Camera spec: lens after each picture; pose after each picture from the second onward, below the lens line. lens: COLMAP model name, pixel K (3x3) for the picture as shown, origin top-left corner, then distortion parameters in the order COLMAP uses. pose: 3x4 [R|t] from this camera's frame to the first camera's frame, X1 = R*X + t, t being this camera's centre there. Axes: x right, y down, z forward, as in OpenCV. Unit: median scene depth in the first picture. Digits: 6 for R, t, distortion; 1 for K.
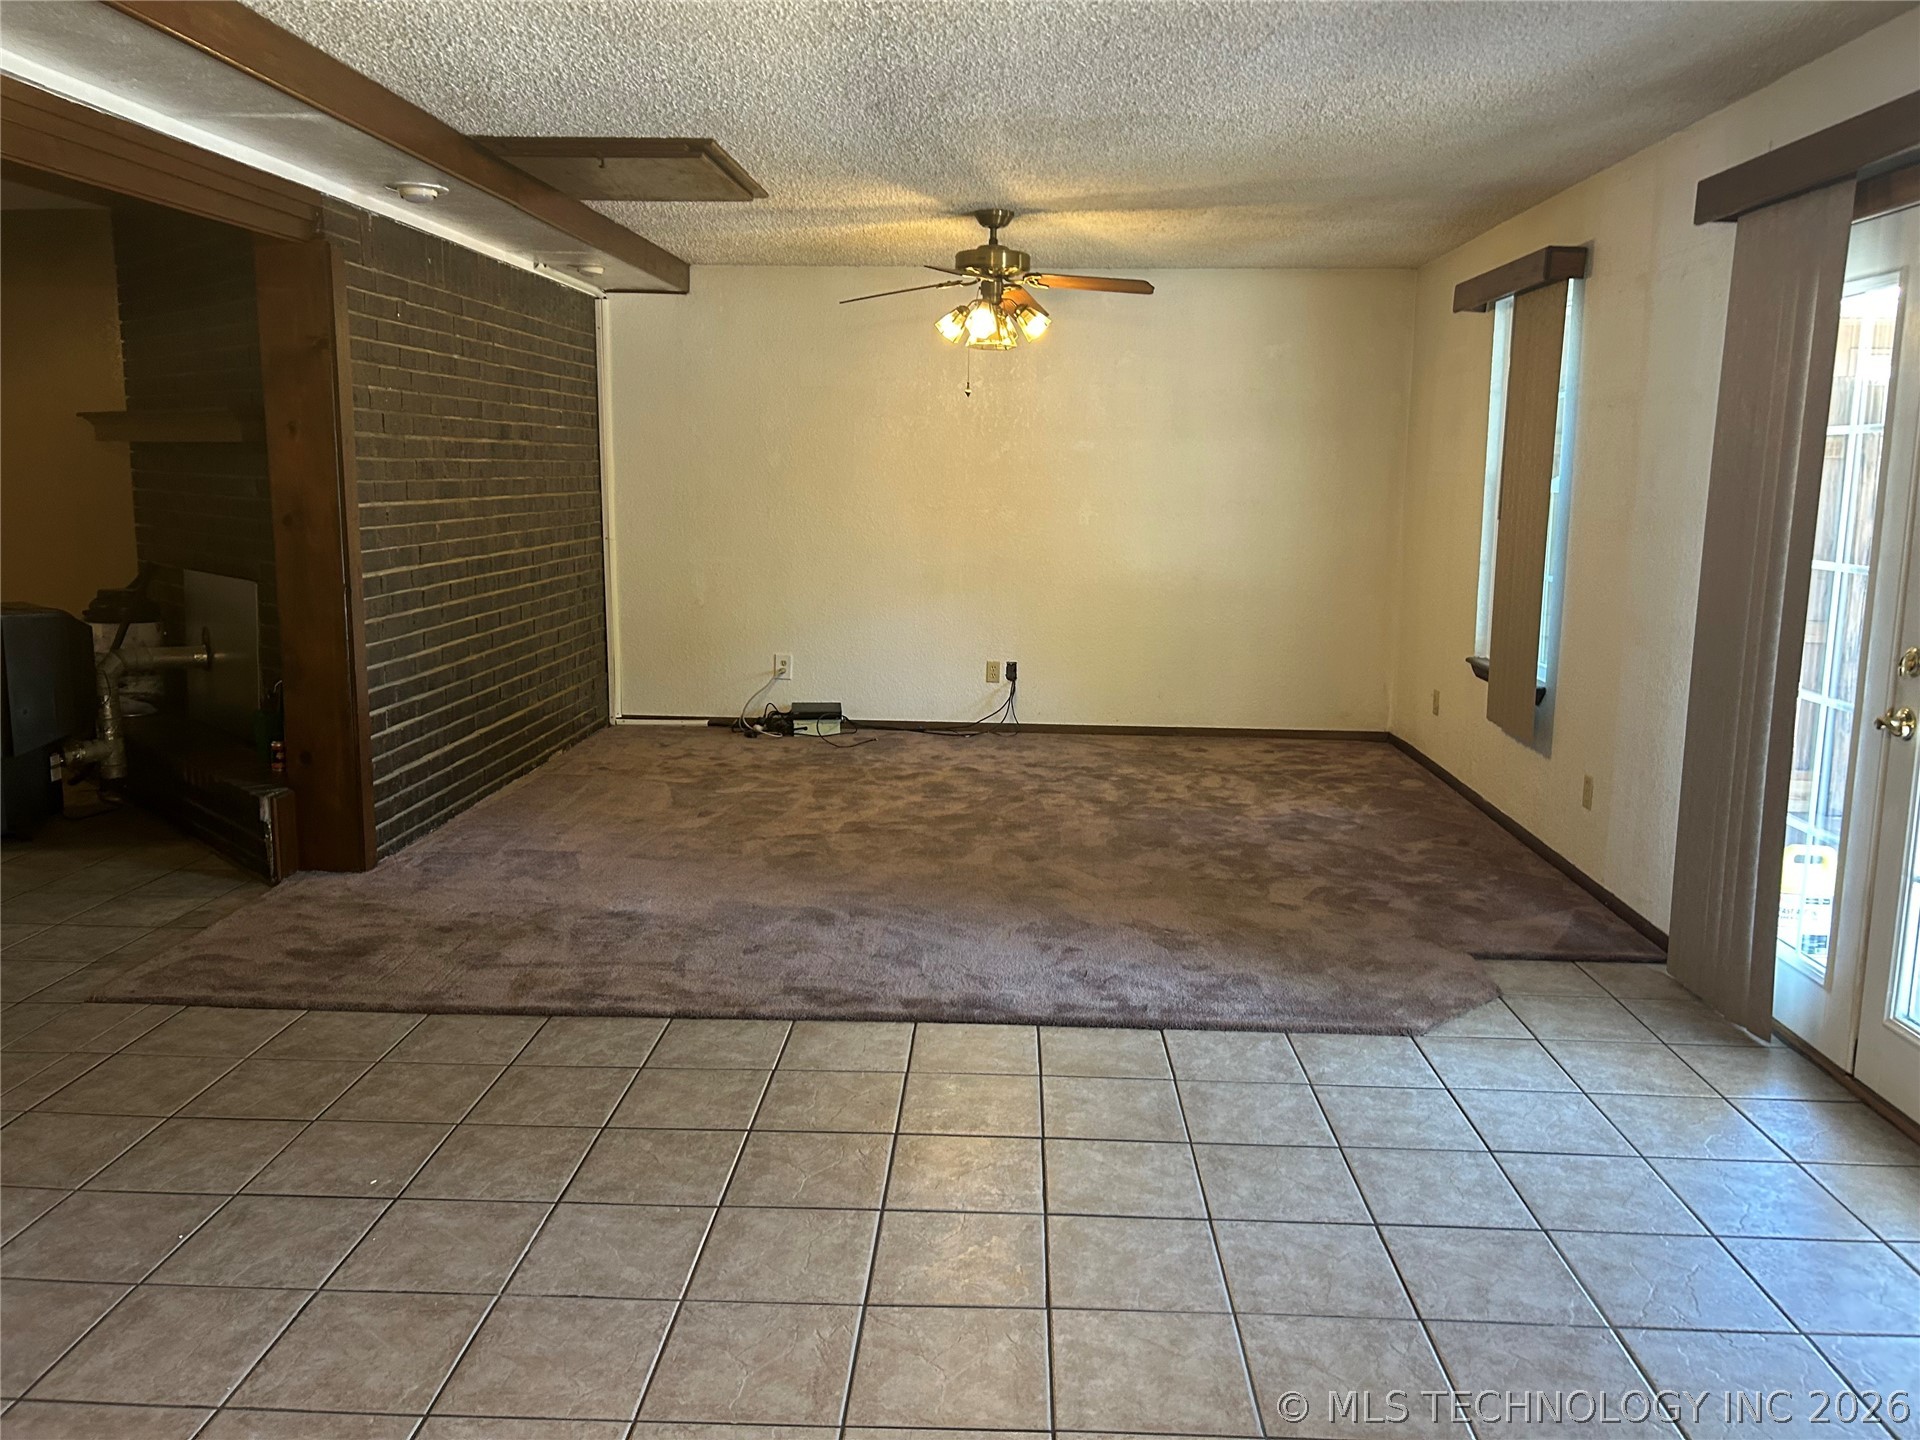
lens RADIAL K [[1449.5, 0, 955.1], [0, 1449.5, 683.7], [0, 0, 1]] dist [0.053971, -0.063833]
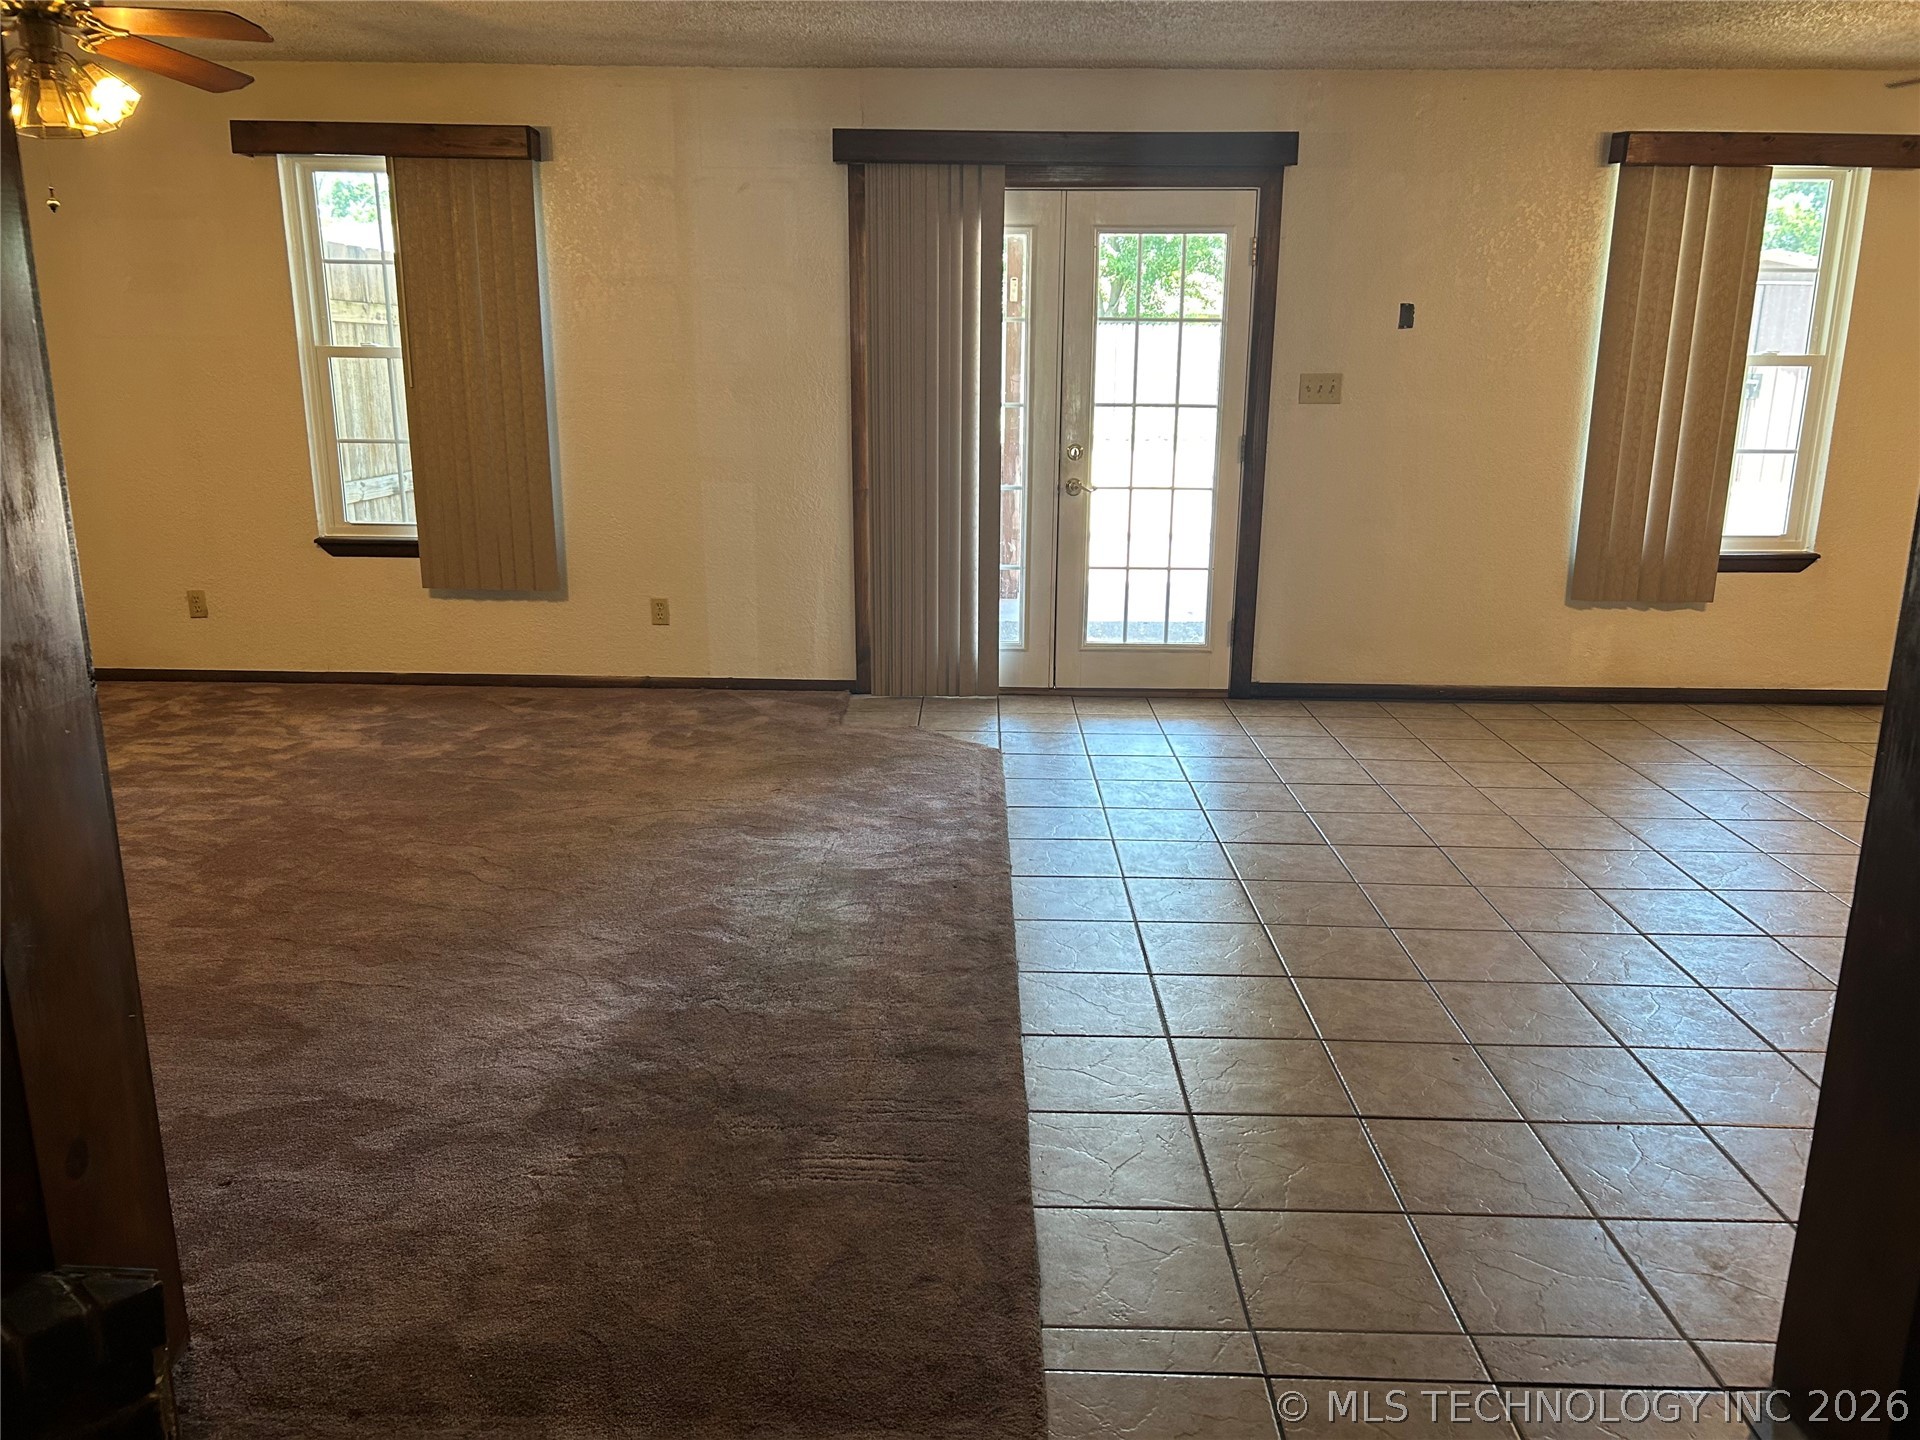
lens RADIAL K [[1449.5, 0, 958.4], [0, 1449.5, 715.6], [0, 0, 1]] dist [0.053971, -0.063833]
pose [[-0.020834, -0.256643, 0.966282, -1.425519], [0.139828, 0.956244, 0.256992, -0.223229], [-0.989957, 0.140467, 0.015963, 1.394069]]
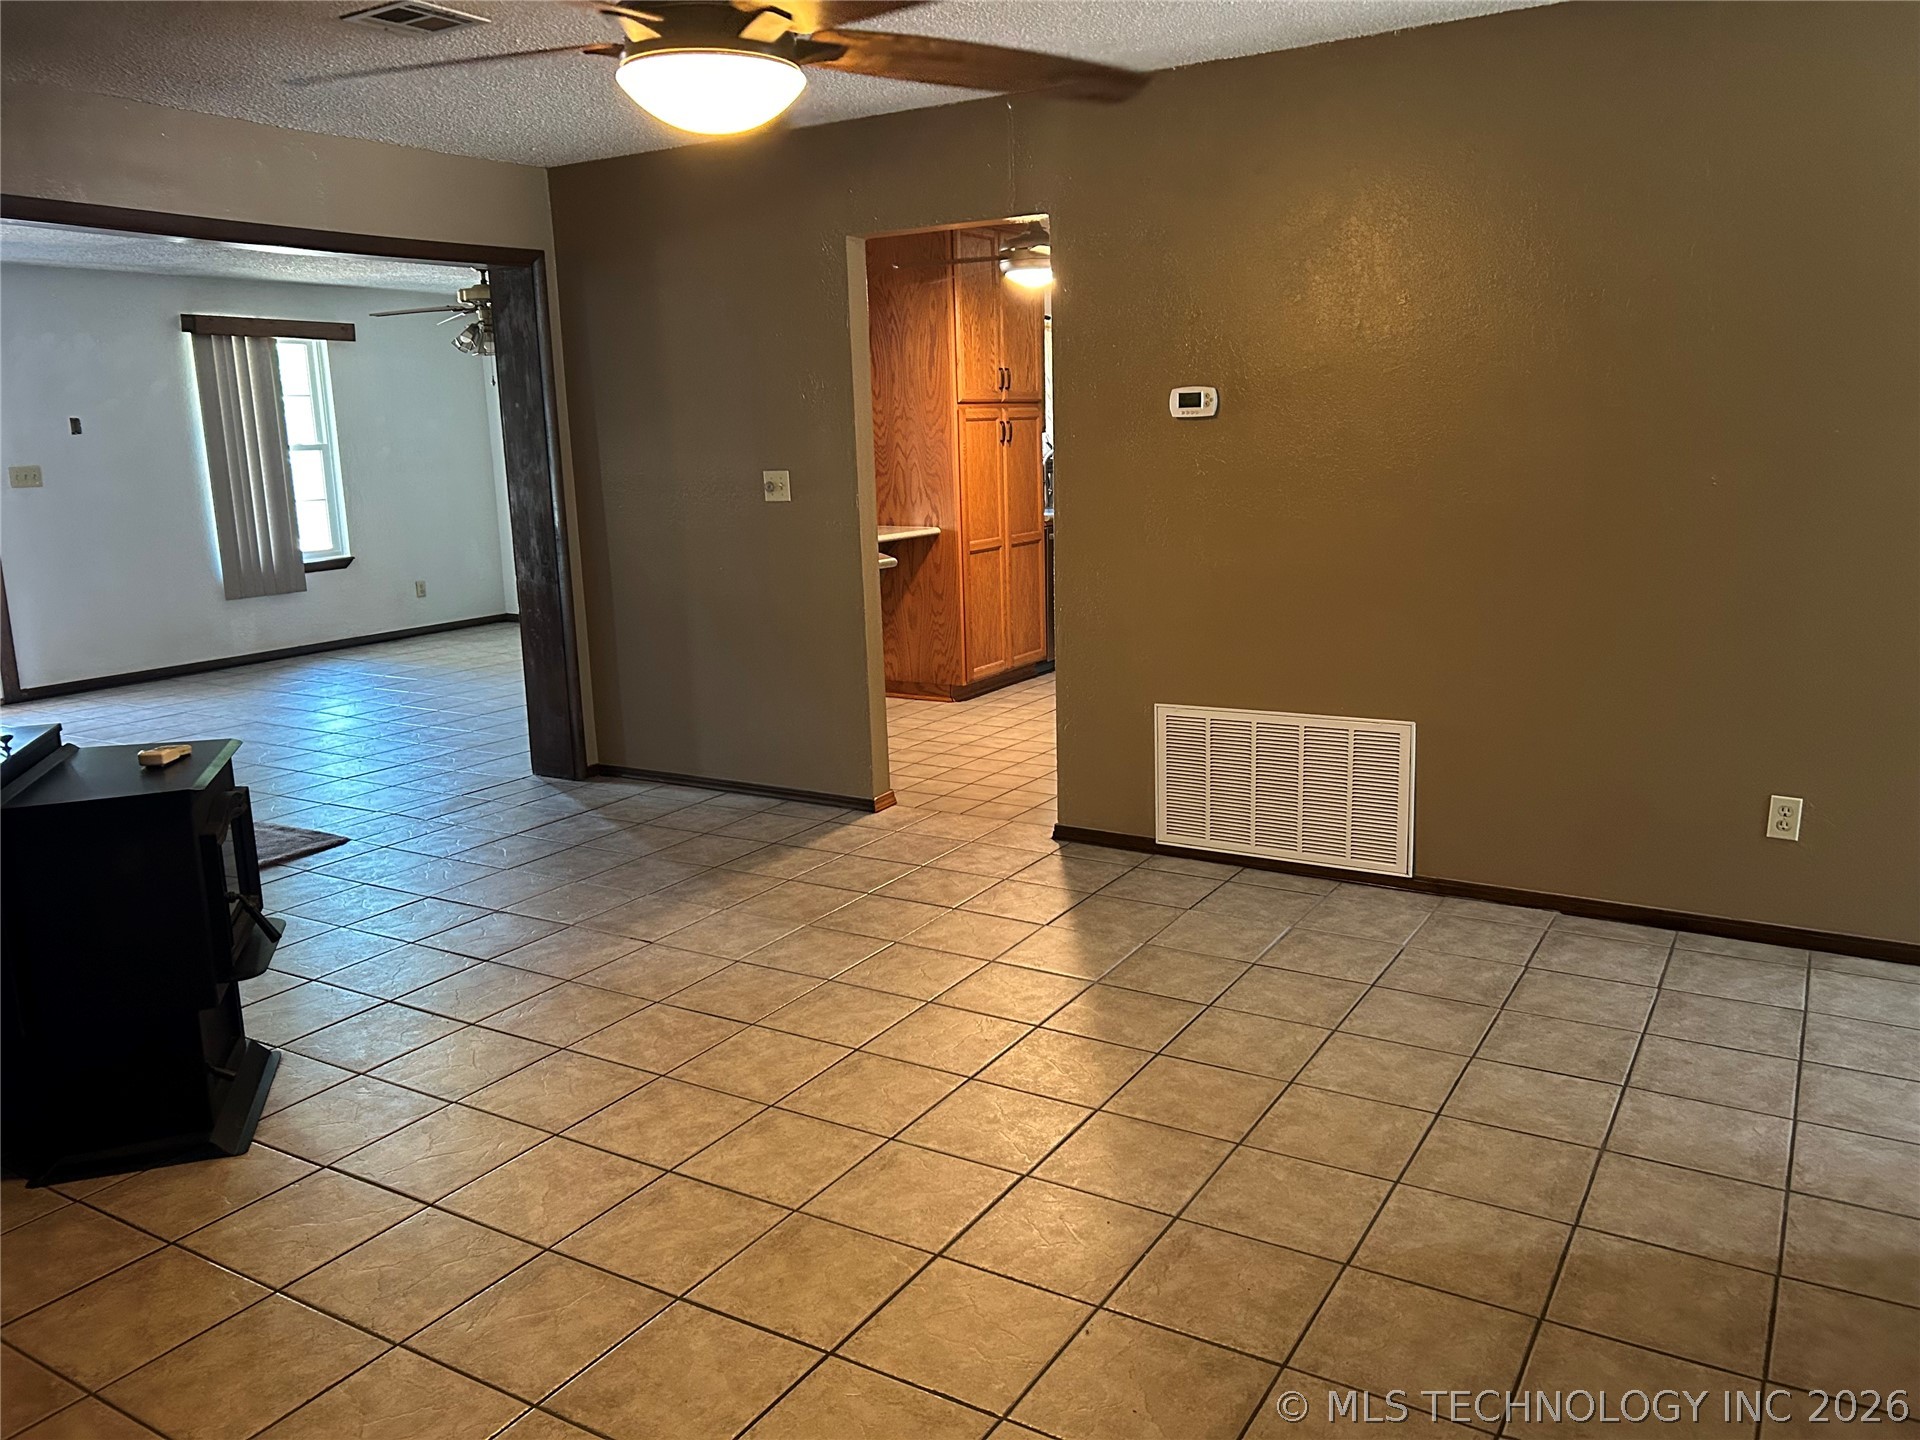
lens RADIAL K [[1449.5, 0, 965.2], [0, 1449.5, 731.2], [0, 0, 1]] dist [0.053971, -0.063833]
pose [[-0.875875, -0.092784, 0.473533, -2.483659], [0.084998, 0.936329, 0.340682, -0.441581], [-0.474992, 0.338644, -0.812221, 2.584499]]
